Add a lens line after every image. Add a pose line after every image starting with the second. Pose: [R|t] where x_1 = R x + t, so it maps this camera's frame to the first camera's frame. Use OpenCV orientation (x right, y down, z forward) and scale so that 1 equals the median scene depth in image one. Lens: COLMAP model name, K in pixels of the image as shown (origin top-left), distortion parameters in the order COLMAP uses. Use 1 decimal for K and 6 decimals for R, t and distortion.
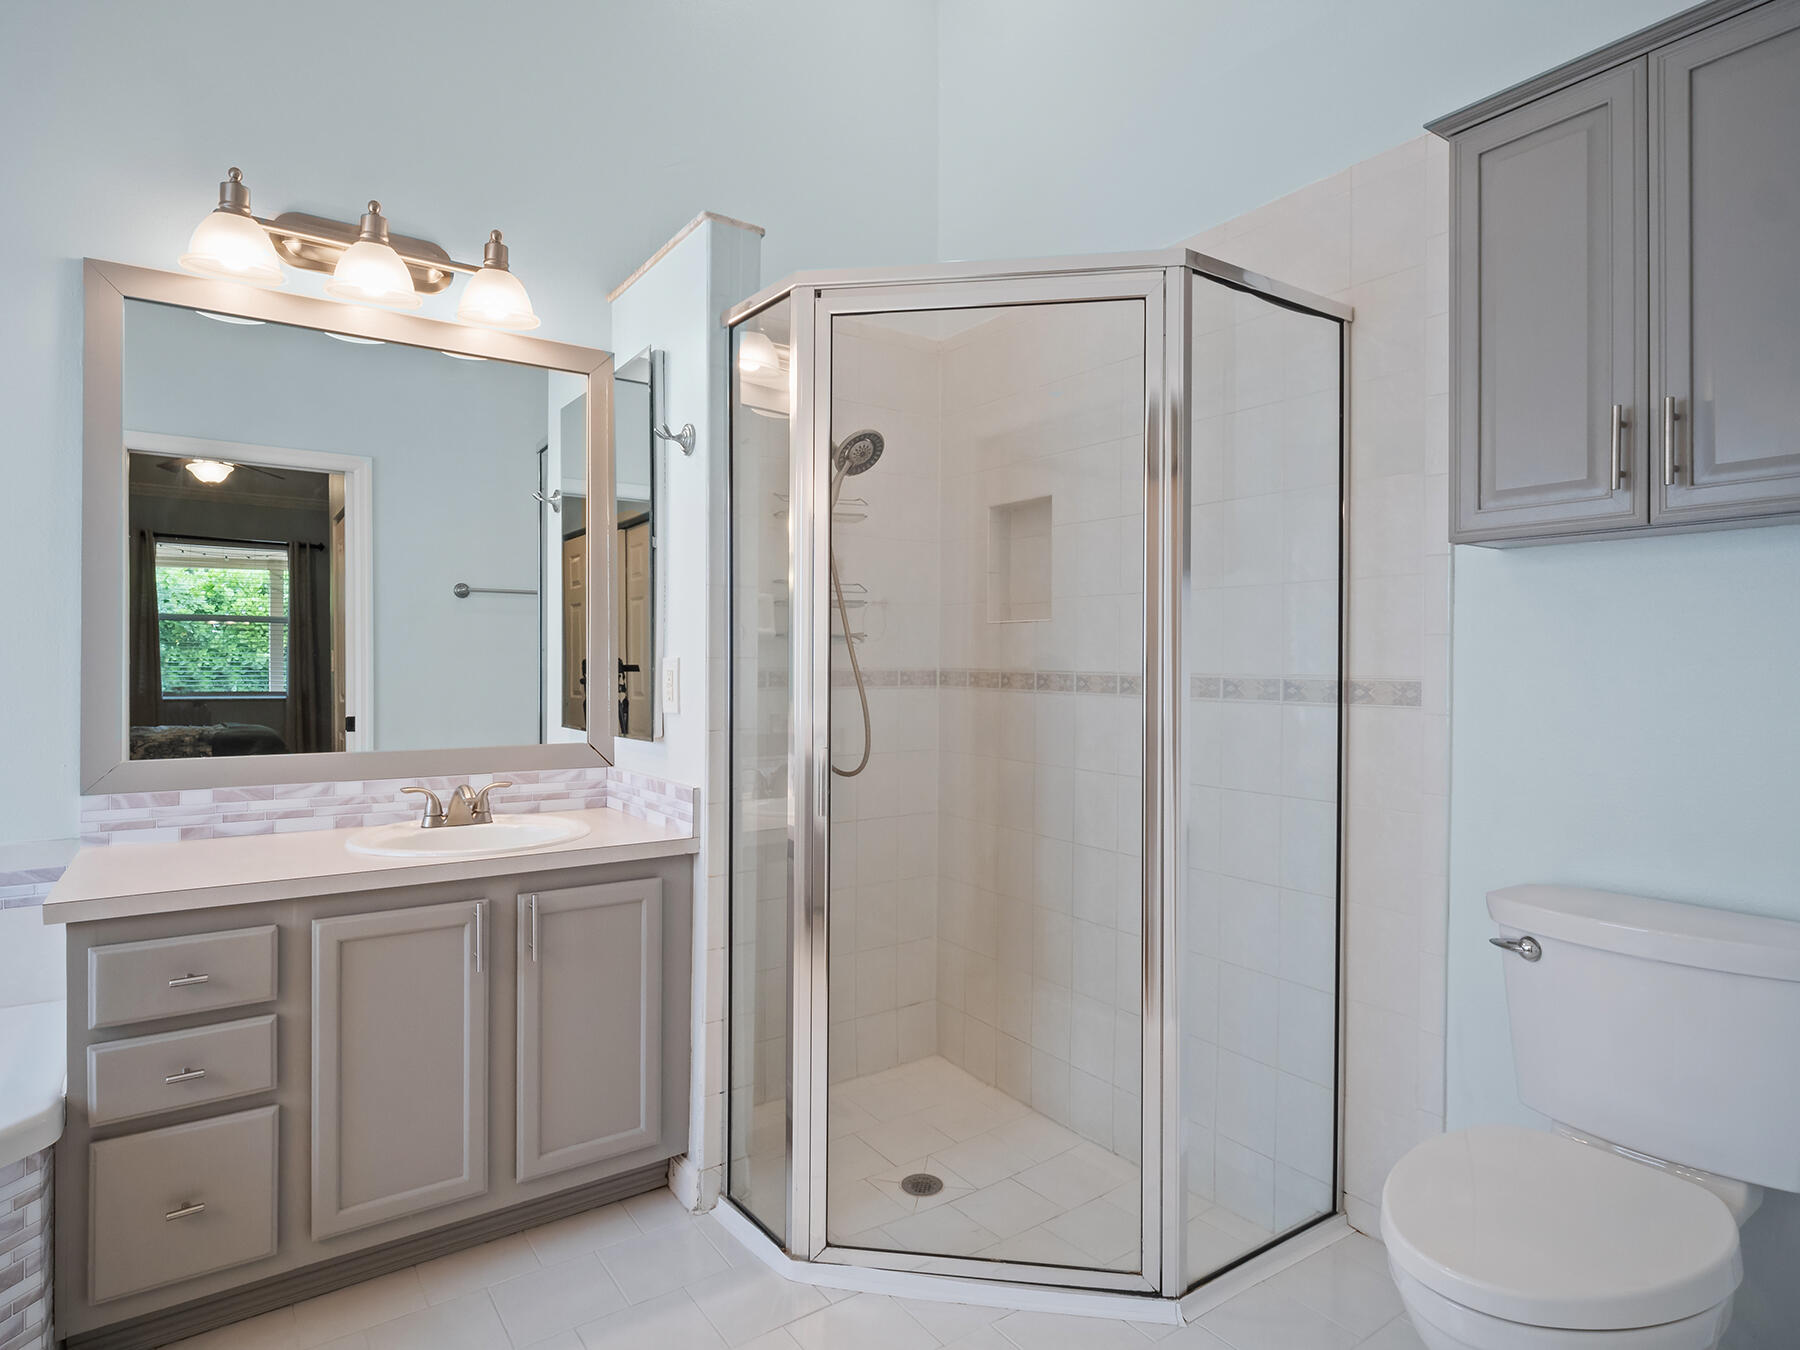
lens RADIAL K [[990.5, 0, 908.5], [0, 990.5, 657.7], [0, 0, 1]] dist [-0.000371, -0.000840]
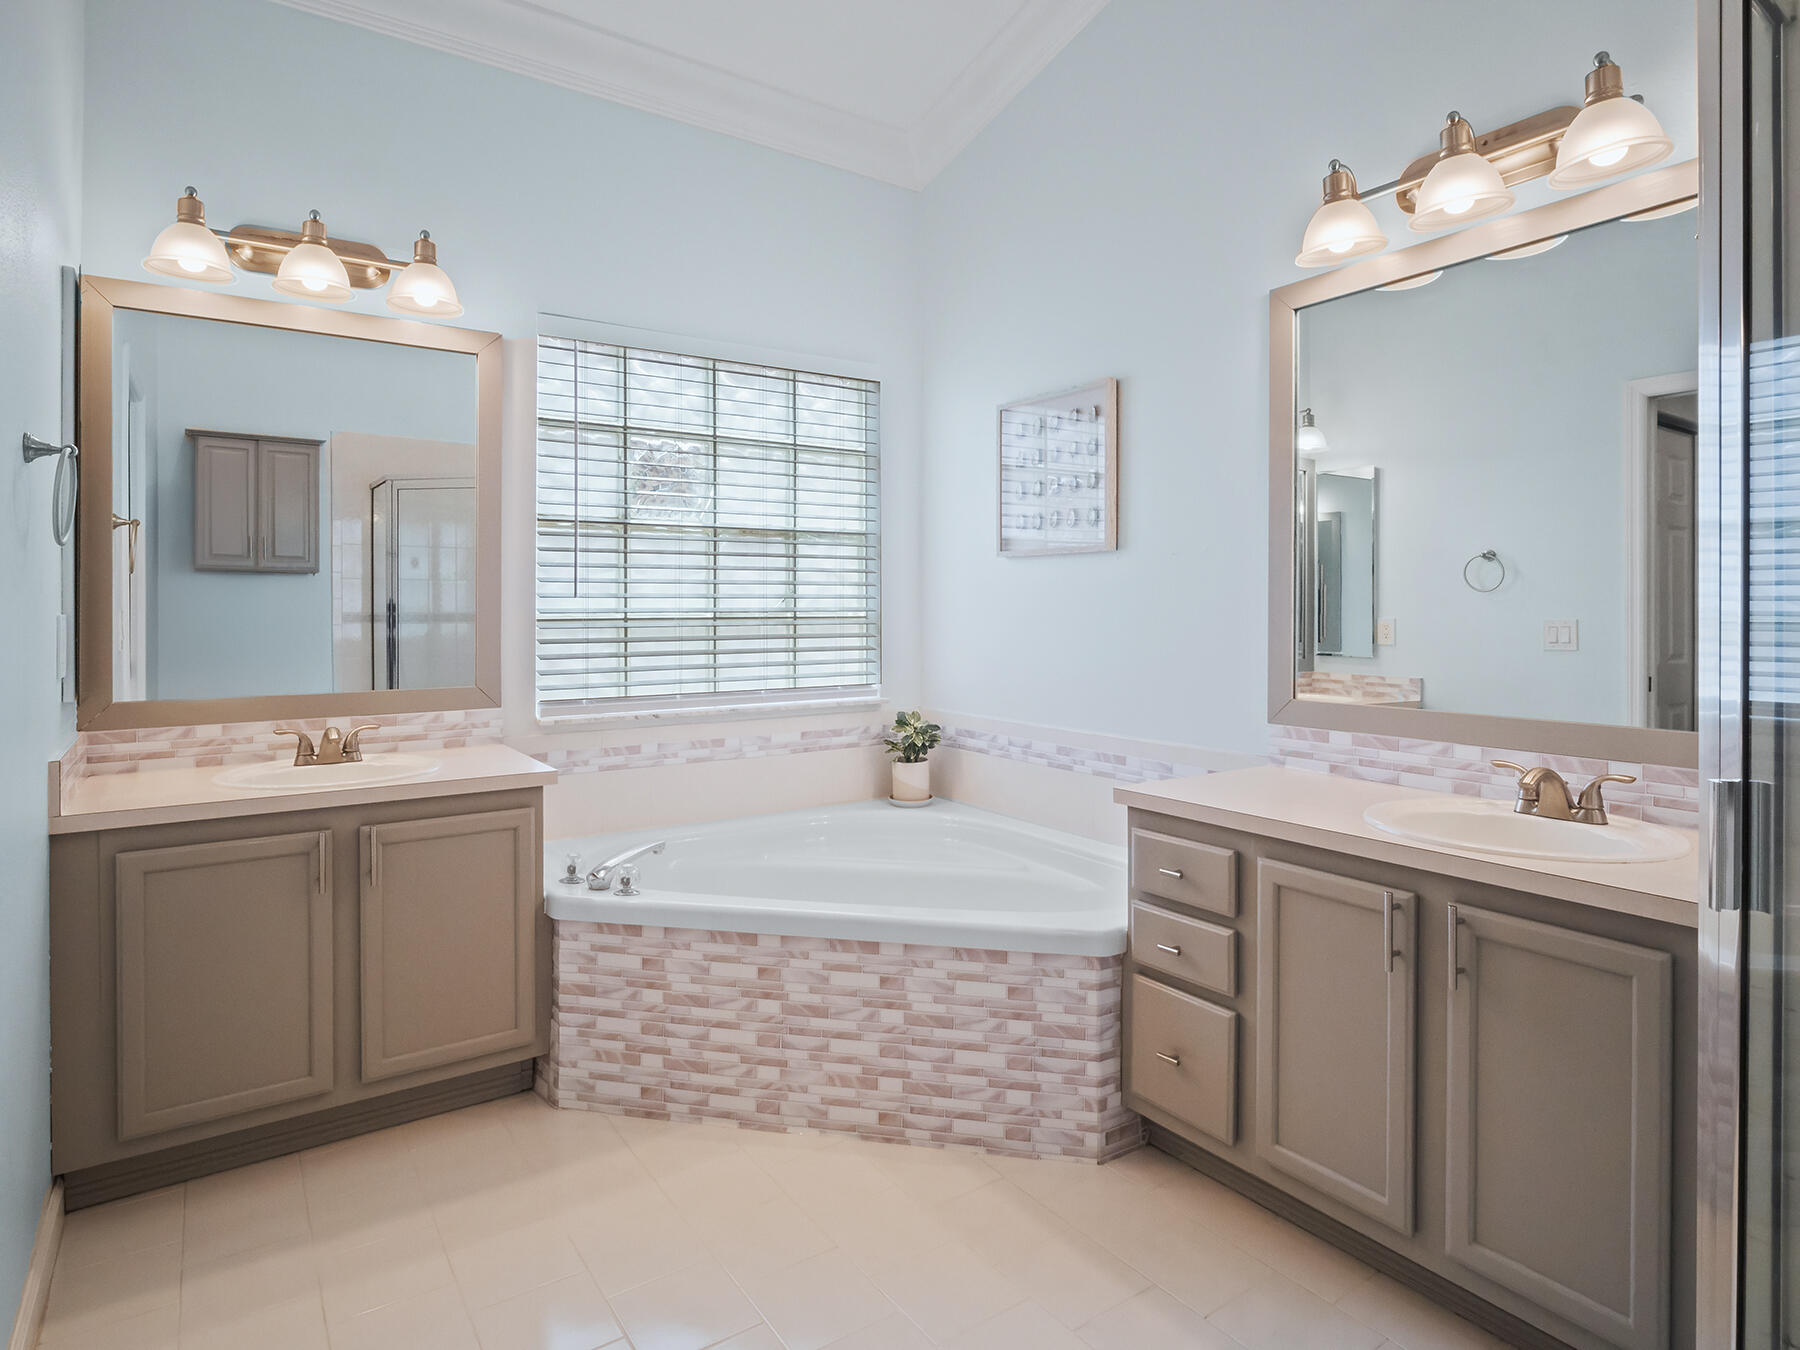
lens RADIAL K [[1008.9, 0, 900.0], [0, 1008.9, 675.0], [0, 0, 1]] dist [0.001063, -0.000950]
pose [[-0.019510, 0.061243, -0.997932, 0.427256], [0.005143, 0.998115, 0.061154, -0.000504], [0.999796, -0.003939, -0.019788, 0.557876]]
